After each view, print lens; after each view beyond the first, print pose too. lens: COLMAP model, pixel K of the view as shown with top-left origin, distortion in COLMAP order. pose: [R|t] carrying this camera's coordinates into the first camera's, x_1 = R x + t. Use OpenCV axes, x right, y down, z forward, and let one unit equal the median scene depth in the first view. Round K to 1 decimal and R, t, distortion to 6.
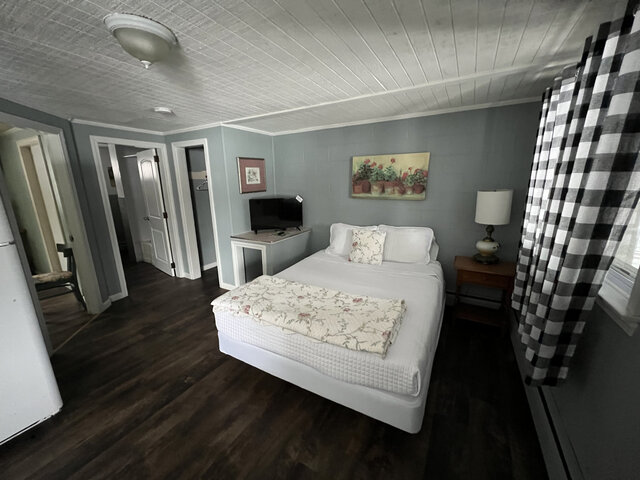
lens RADIAL K [[259.9, 0, 323.1], [0, 259.9, 244.4], [0, 0, 1]] dist [-0.003495, -0.000340]
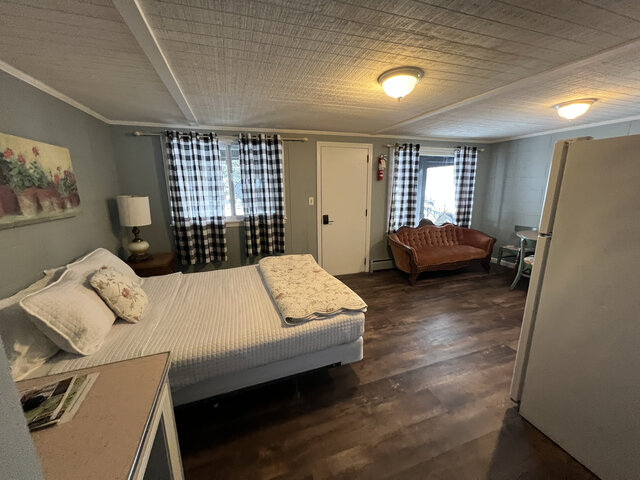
lens RADIAL K [[274.0, 0, 318.2], [0, 274.0, 242.4], [0, 0, 1]] dist [0.013364, 0.000411]
pose [[-0.760742, -0.111871, 0.639340, -0.618360], [0.175002, 0.913199, 0.368024, -0.269658], [-0.625016, 0.391857, -0.675131, 1.148606]]
